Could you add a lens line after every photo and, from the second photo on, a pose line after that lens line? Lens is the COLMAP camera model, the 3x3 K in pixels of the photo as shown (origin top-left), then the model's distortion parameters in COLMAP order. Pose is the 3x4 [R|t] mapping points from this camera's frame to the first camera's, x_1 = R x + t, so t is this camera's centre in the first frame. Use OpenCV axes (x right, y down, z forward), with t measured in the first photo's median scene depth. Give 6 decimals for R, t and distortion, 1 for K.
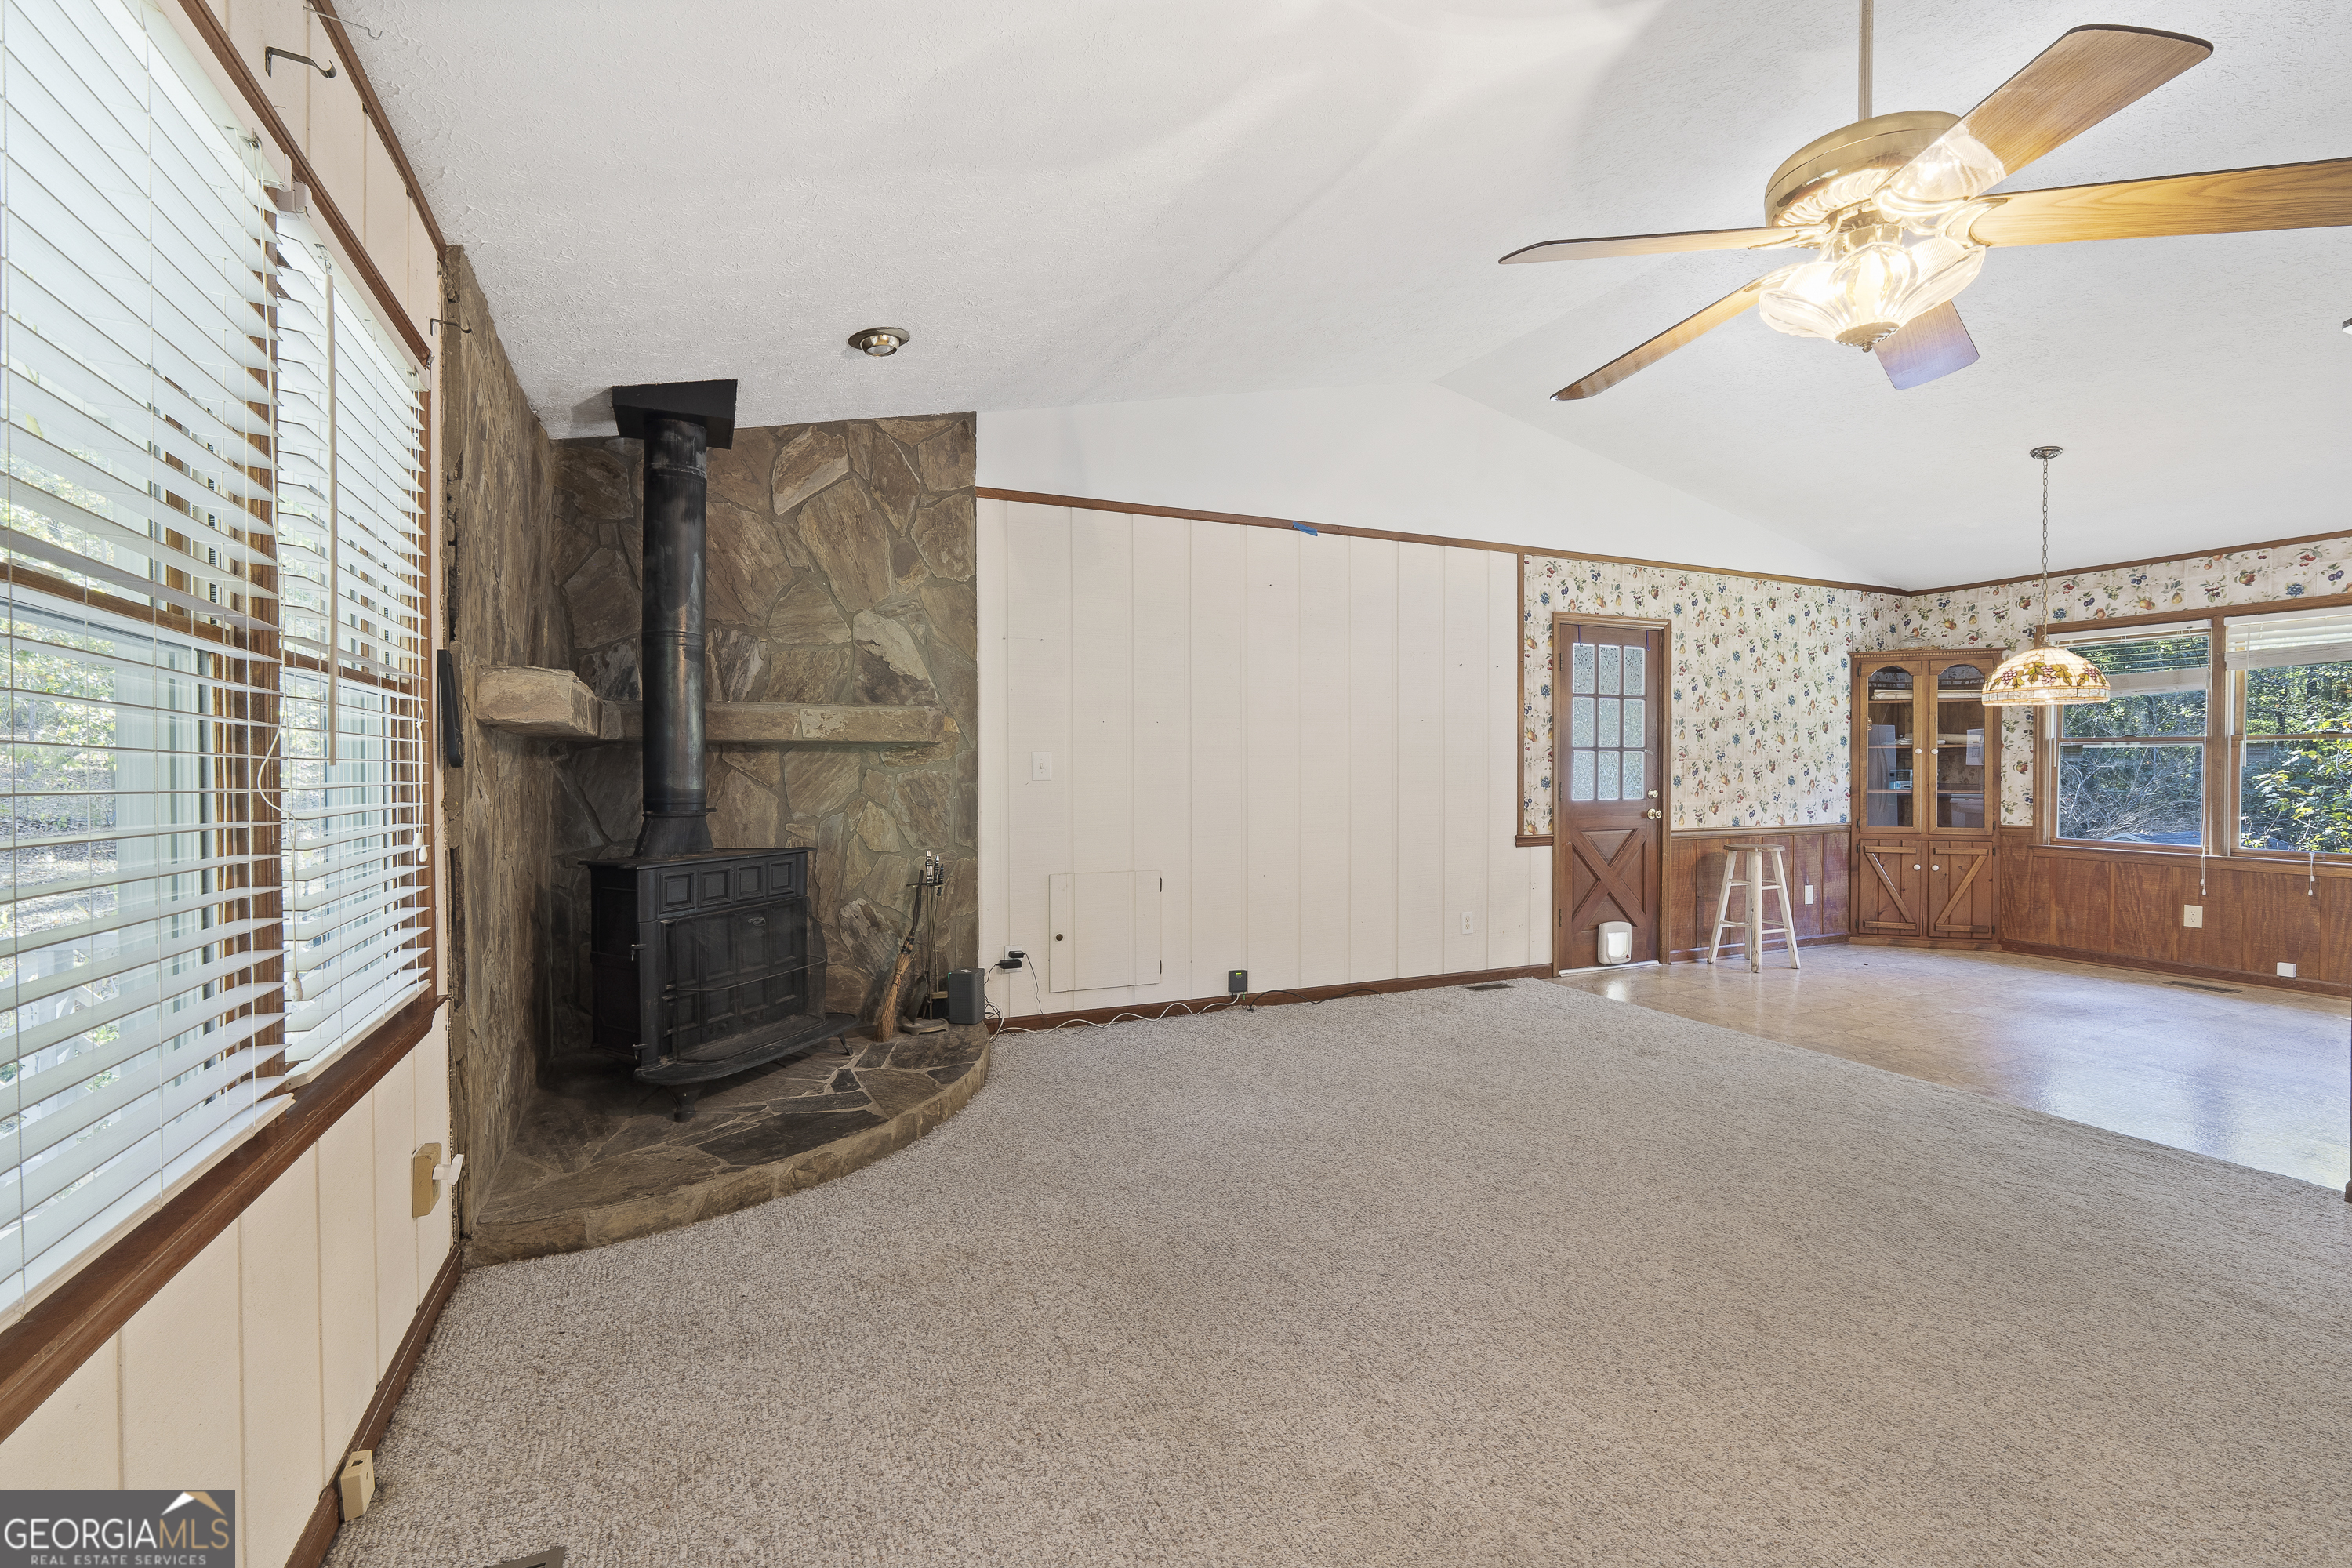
lens RADIAL K [[1047.1, 0, 1170.4], [0, 1047.1, 780.7], [0, 0, 1]] dist [-0.013854, 0.003520]
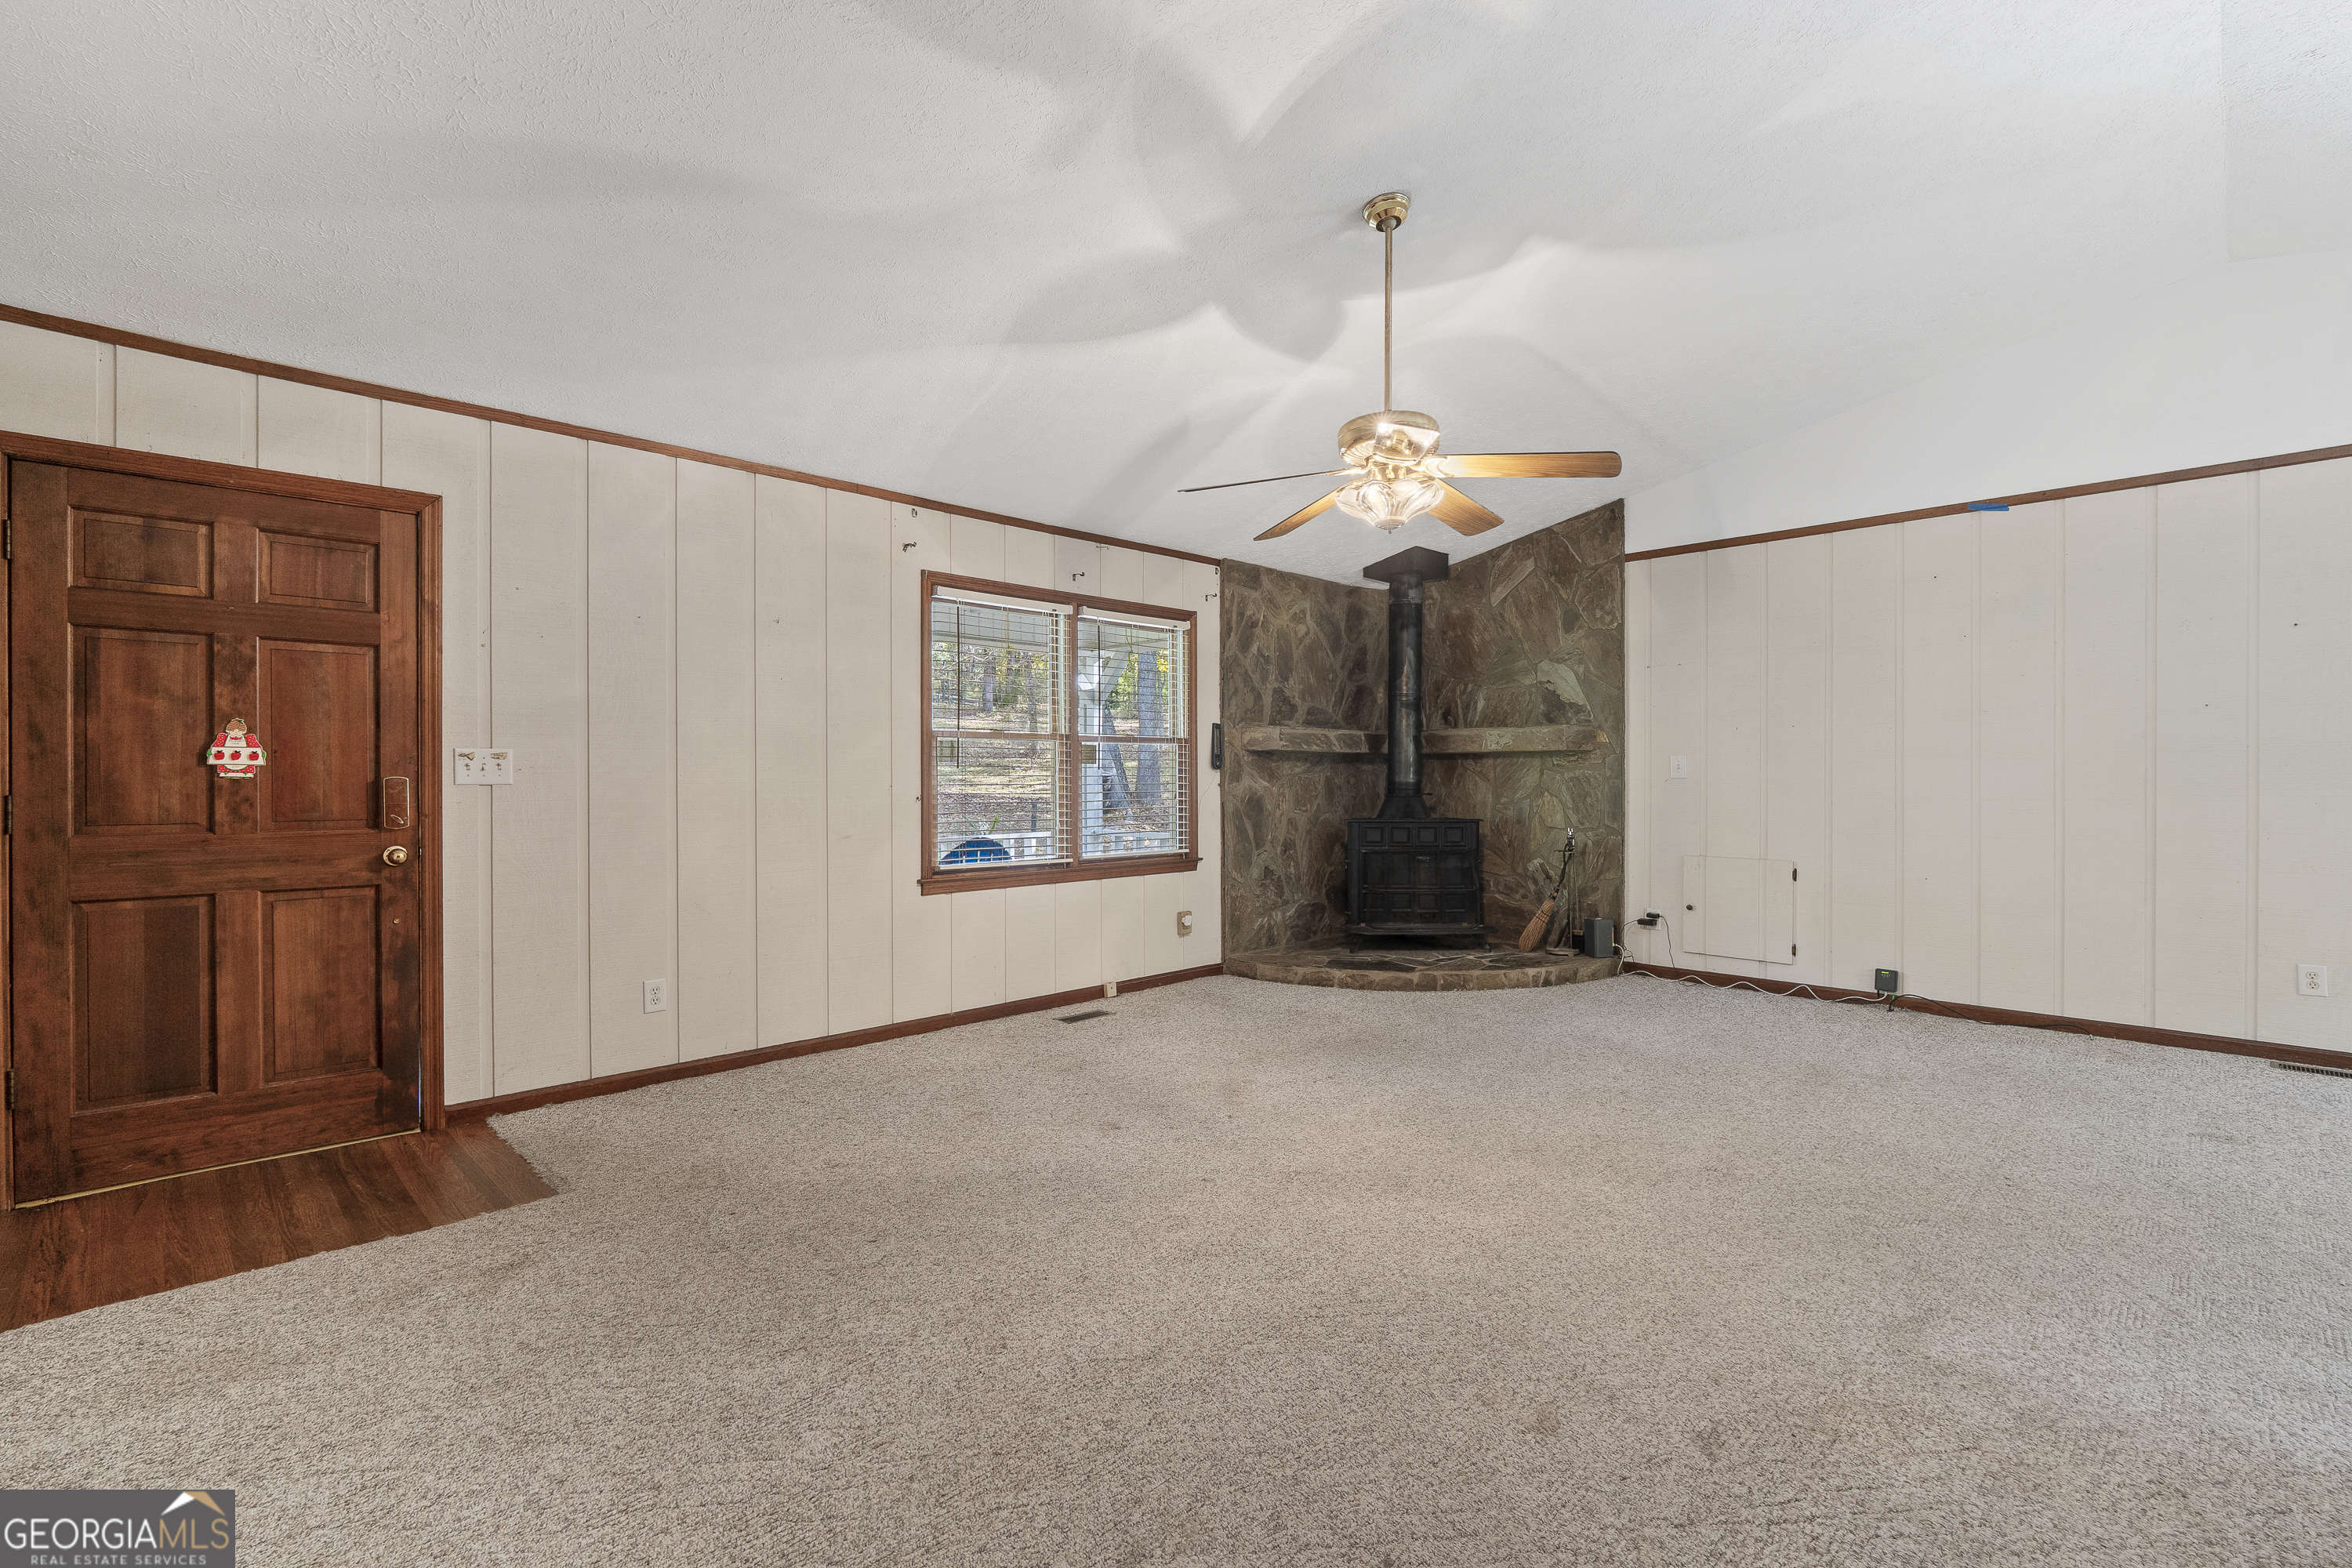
lens RADIAL K [[1047.1, 0, 1170.4], [0, 1047.1, 780.7], [0, 0, 1]] dist [-0.013854, 0.003520]
pose [[0.343984, 0.007244, -0.938948, 0.894330], [-0.007826, 0.999958, 0.004848, 0.001175], [0.938943, 0.005681, 0.344026, 0.014845]]
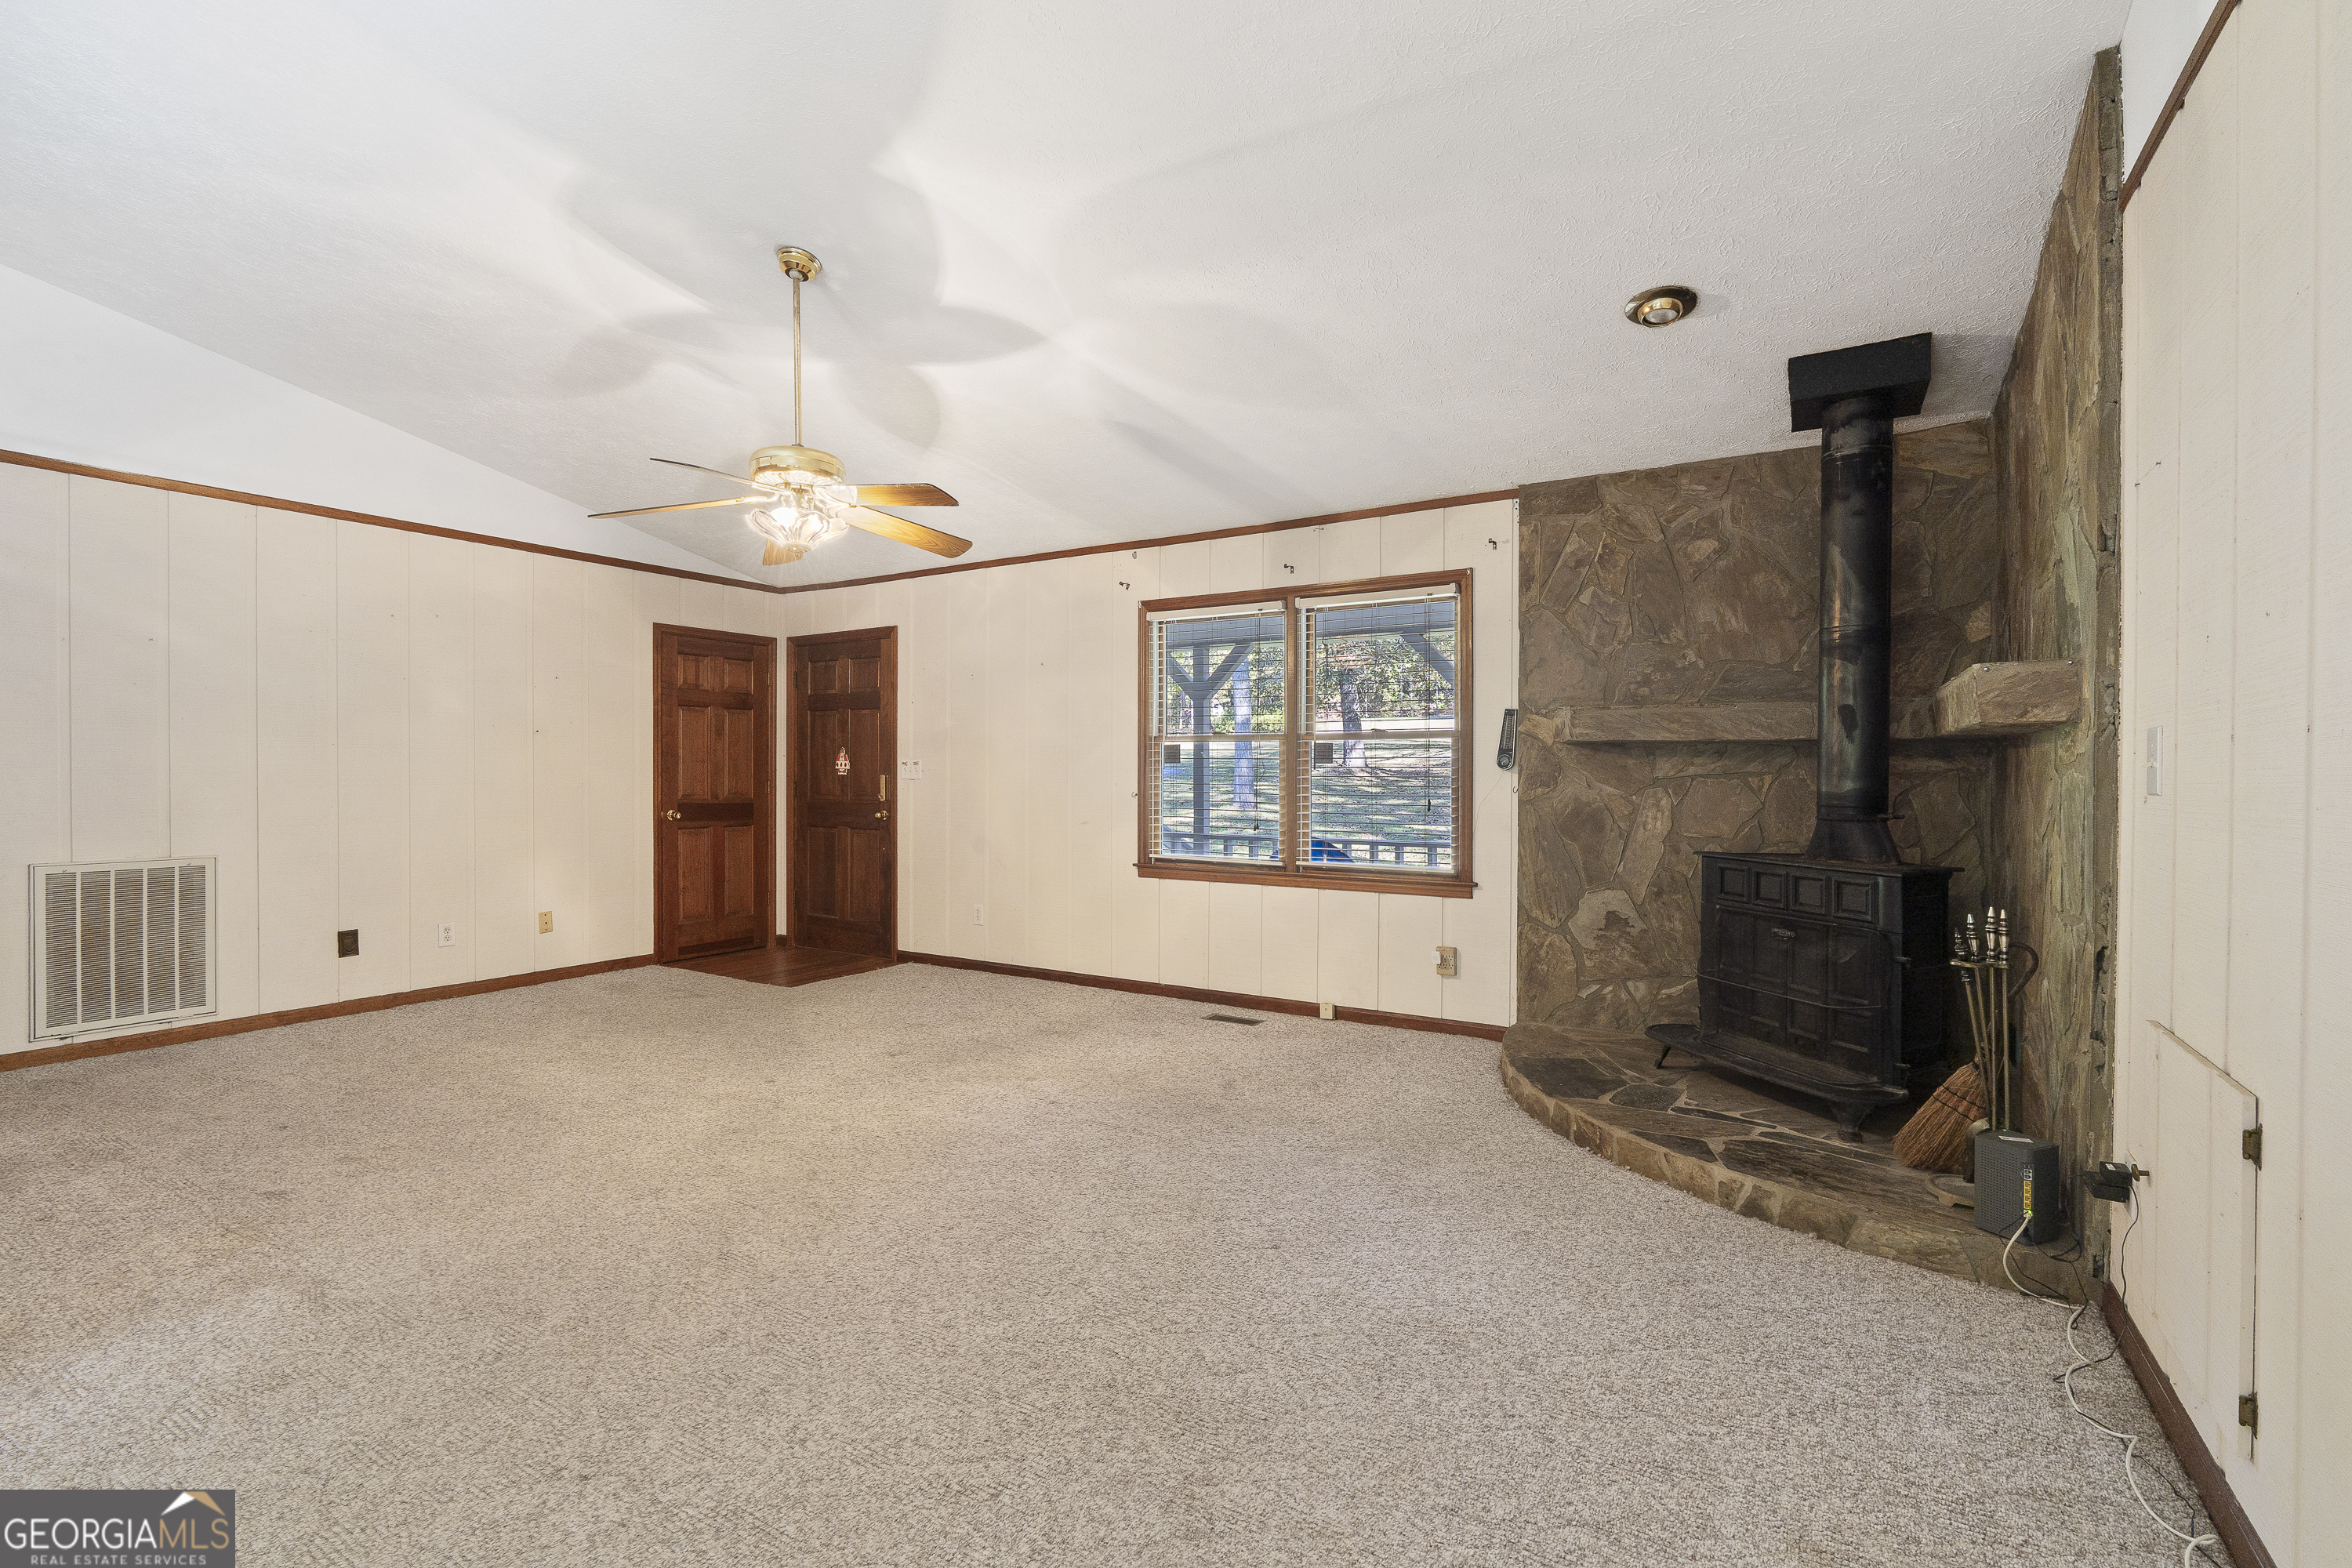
lens RADIAL K [[1047.1, 0, 1170.4], [0, 1047.1, 780.7], [0, 0, 1]] dist [-0.013854, 0.003520]
pose [[-0.828708, 0.004451, -0.559664, 0.479122], [-0.005505, 0.999855, 0.016103, -0.011424], [0.559654, 0.016425, -0.828563, 1.216916]]
